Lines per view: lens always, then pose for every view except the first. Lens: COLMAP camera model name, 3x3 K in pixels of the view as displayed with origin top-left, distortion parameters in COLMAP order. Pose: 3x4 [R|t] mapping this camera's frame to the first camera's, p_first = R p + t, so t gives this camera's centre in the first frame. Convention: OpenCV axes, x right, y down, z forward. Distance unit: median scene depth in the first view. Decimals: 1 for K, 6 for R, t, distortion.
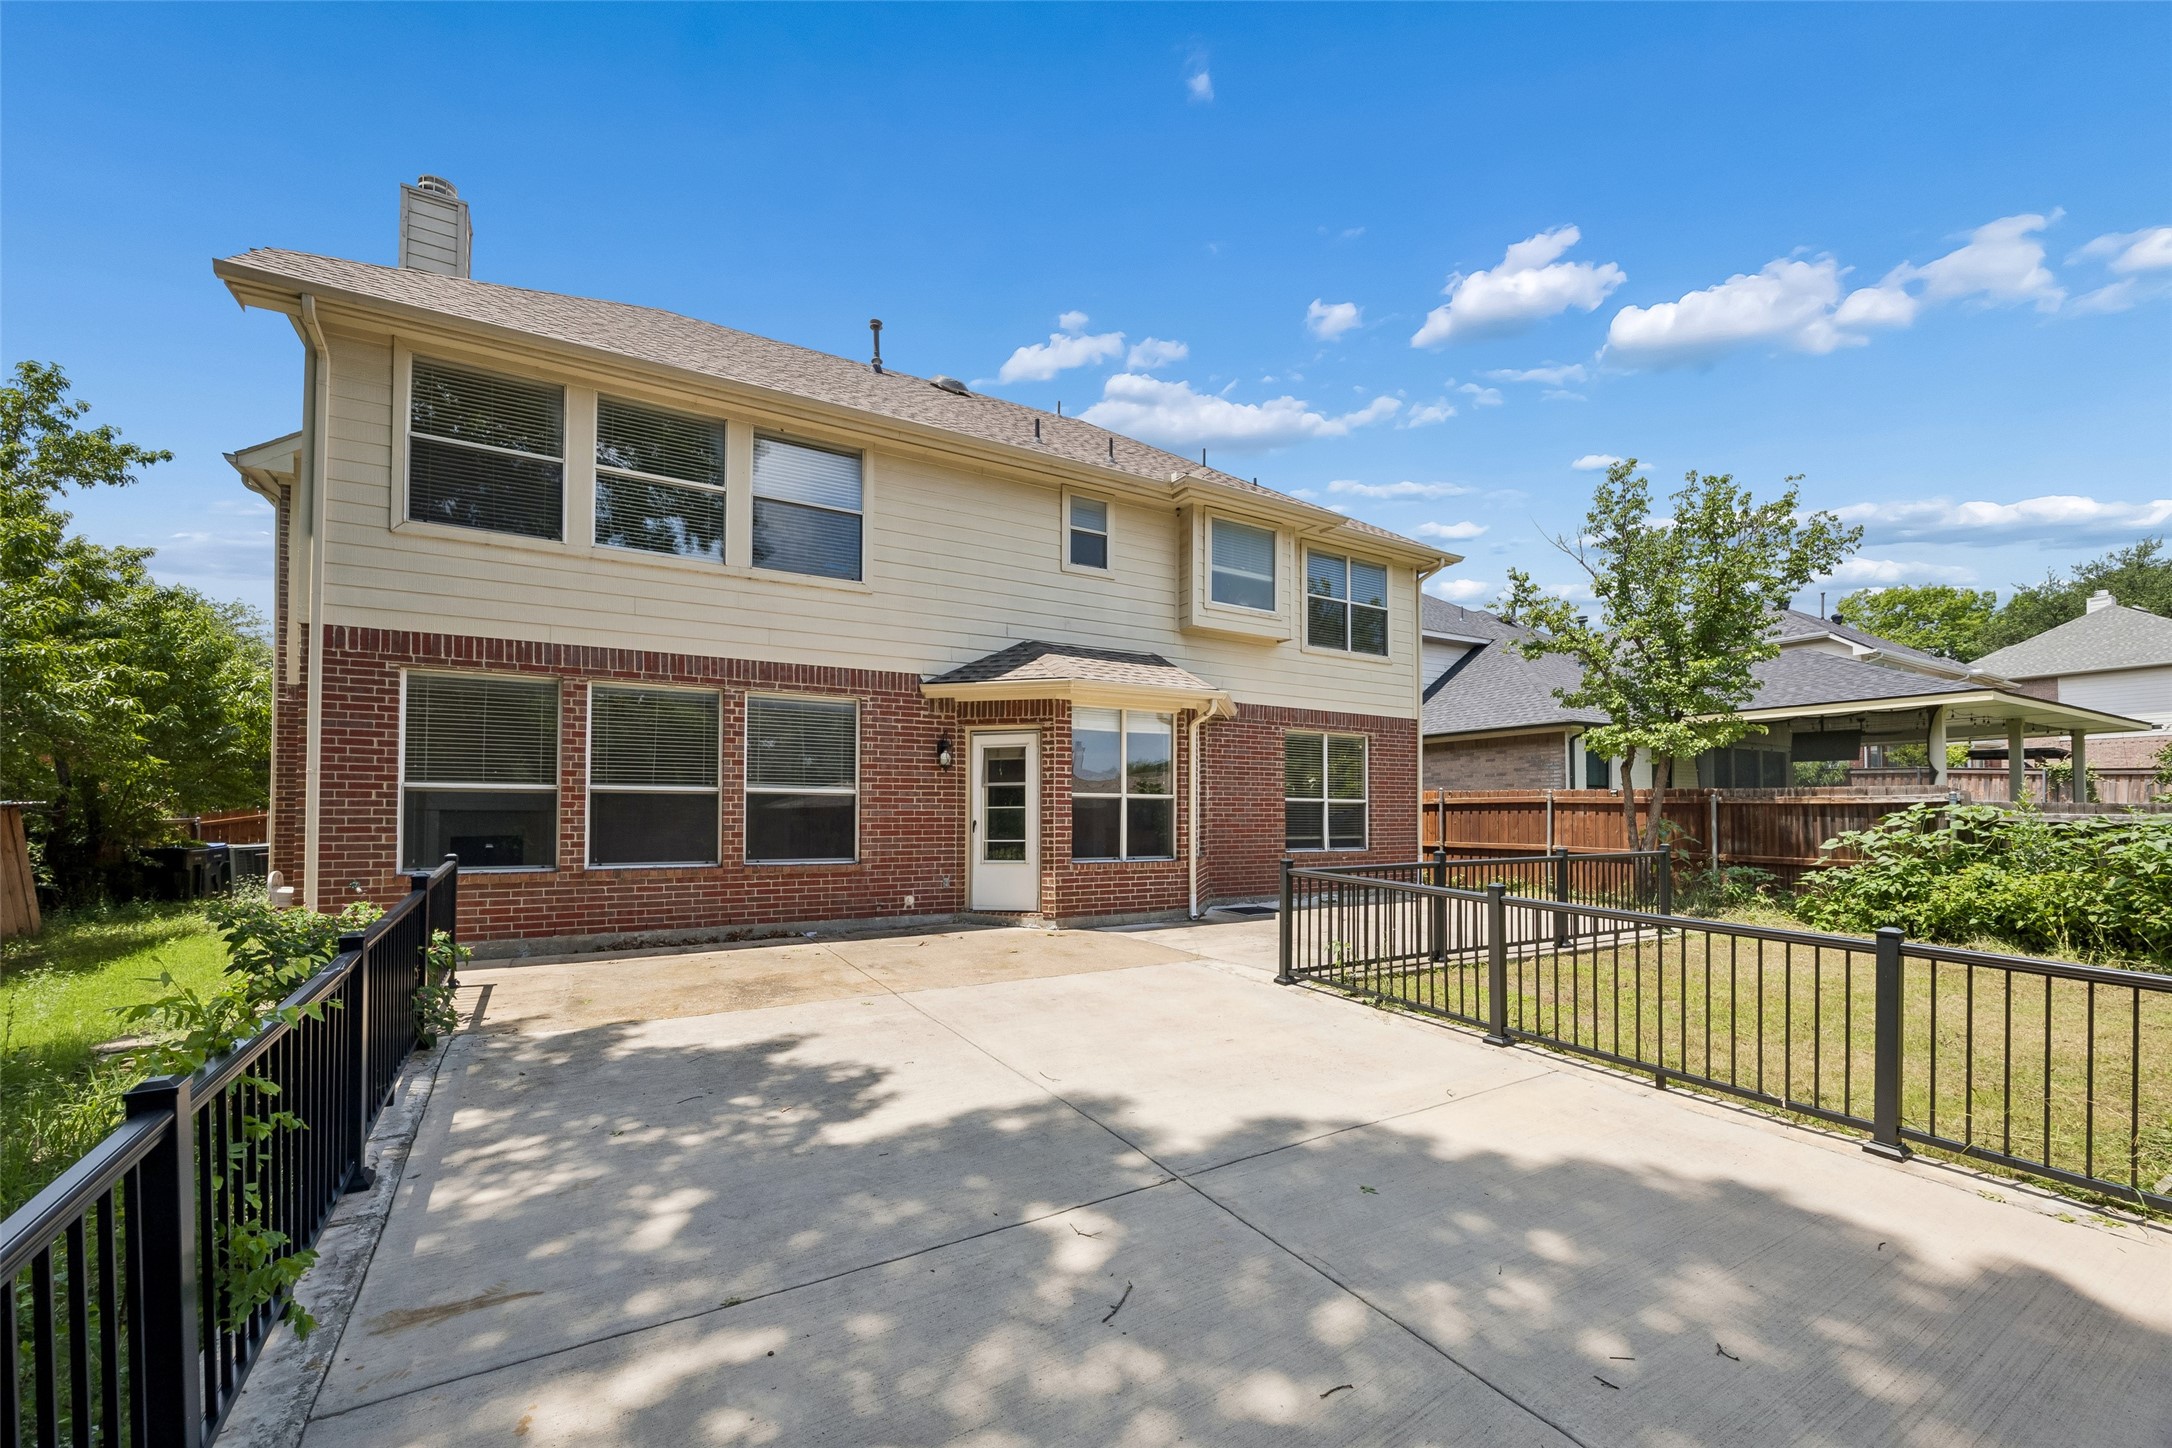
lens RADIAL K [[838.2, 0, 1080.2], [0, 838.2, 782.4], [0, 0, 1]] dist [-0.002913, -0.000139]
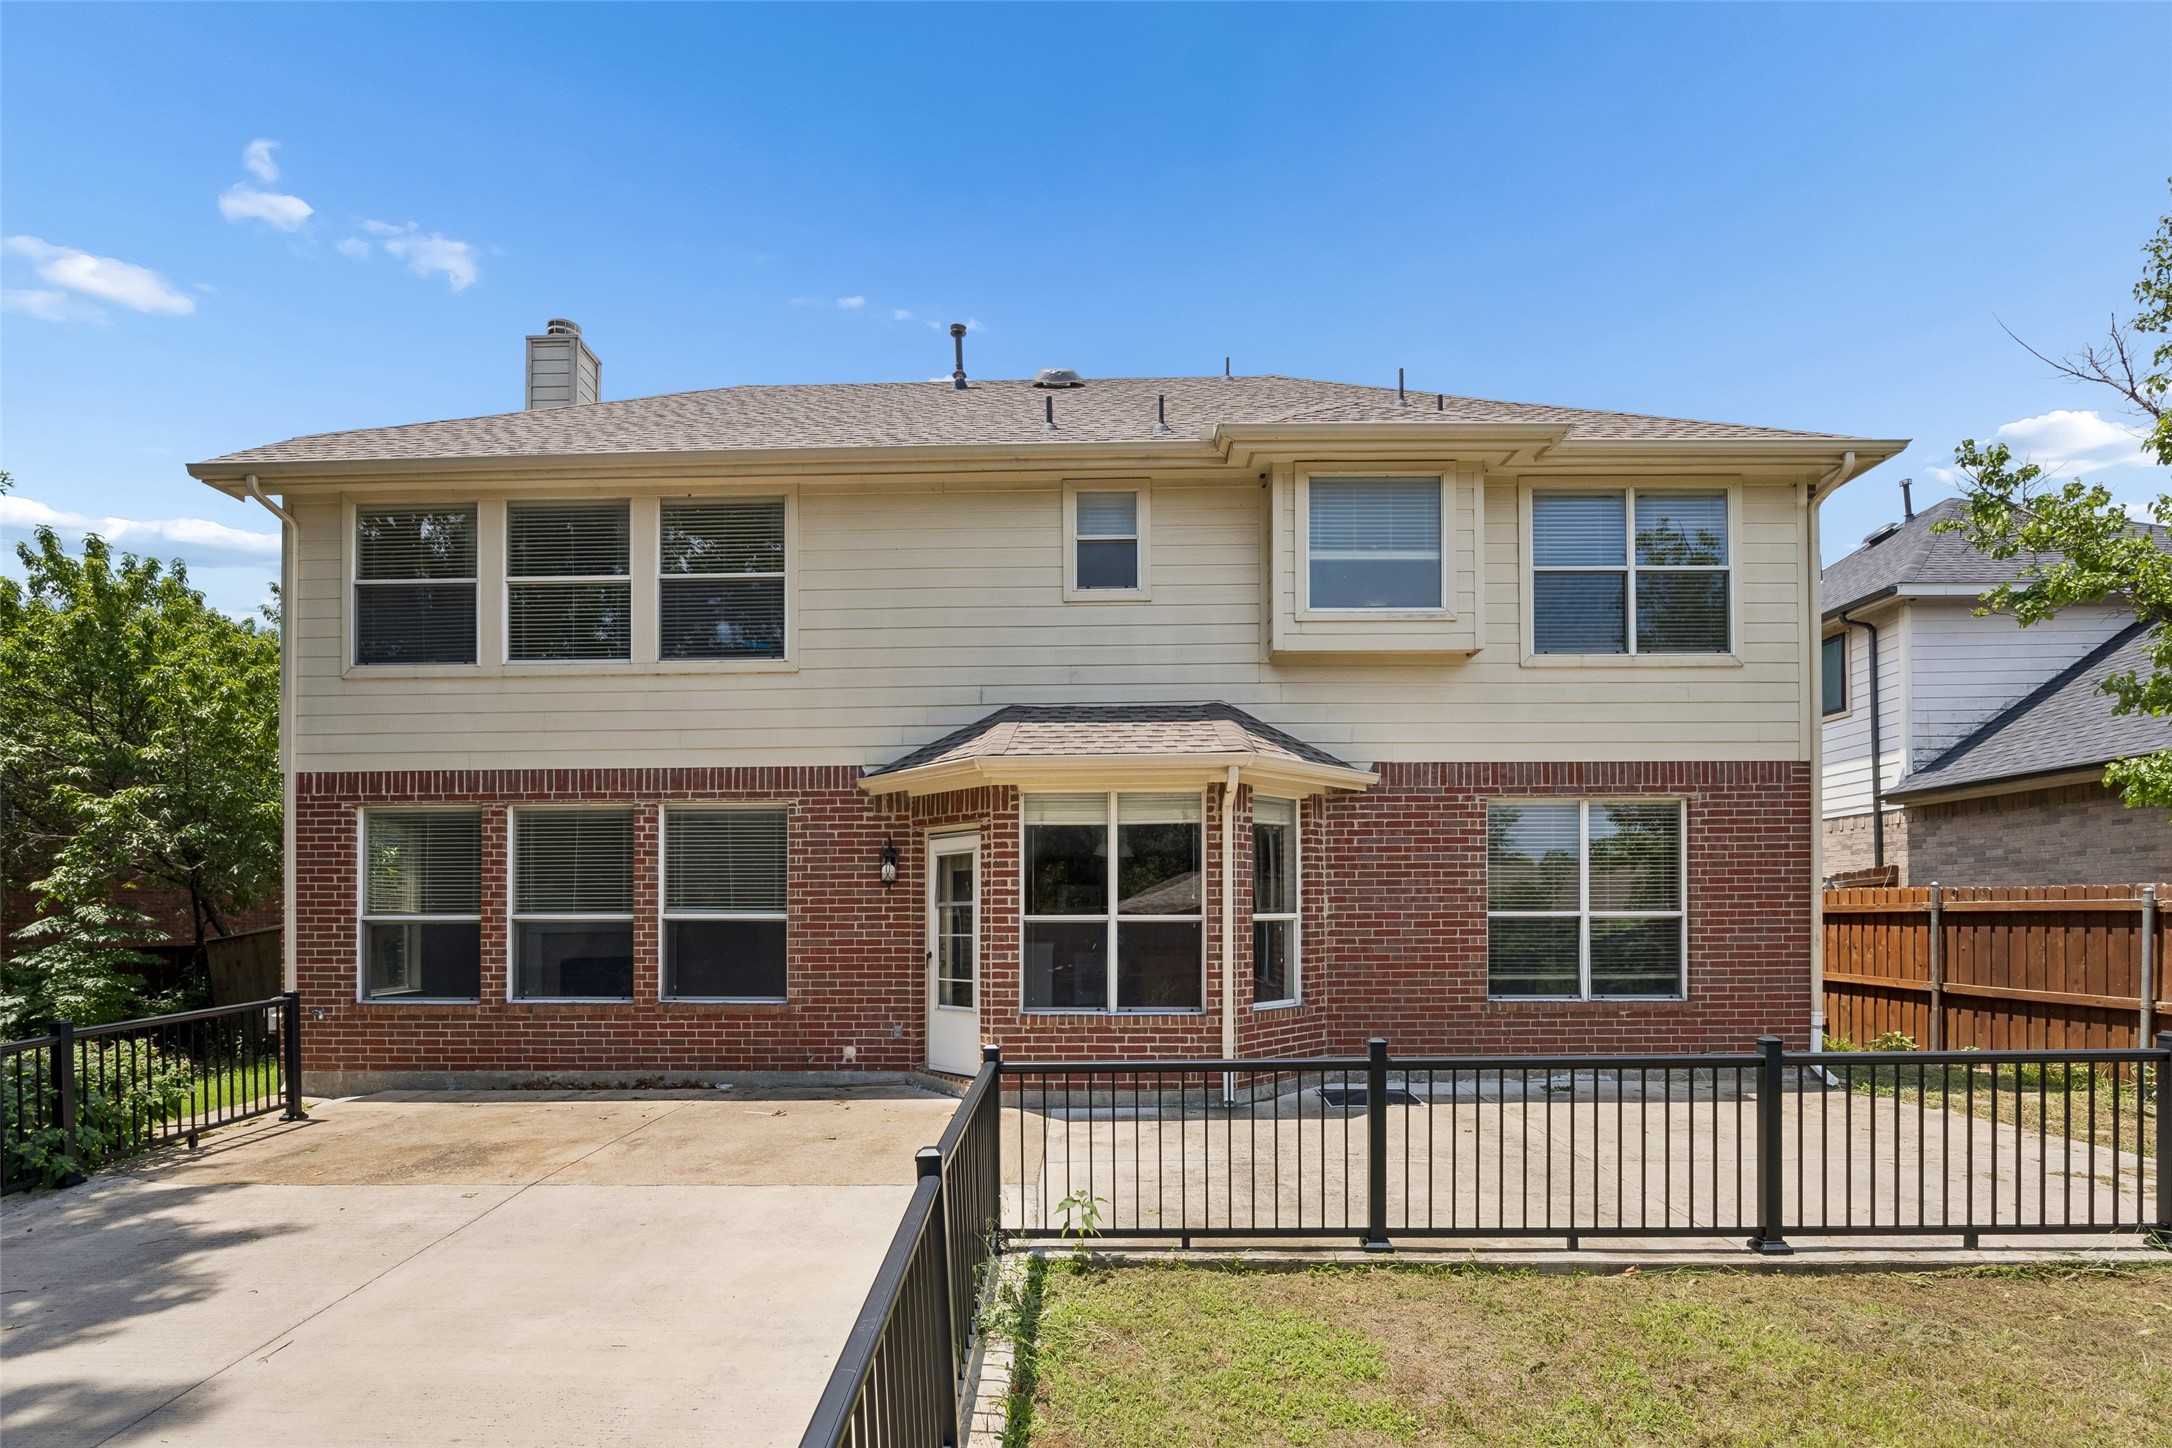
lens RADIAL K [[1001.0, 0, 1111.9], [0, 1001.0, 890.2], [0, 0, 1]] dist [-0.012410, -0.000981]
pose [[0.861367, -0.017531, -0.507680, 0.518771], [0.027049, 0.999569, 0.011376, -0.017200], [0.507262, -0.023531, 0.861471, 0.328464]]
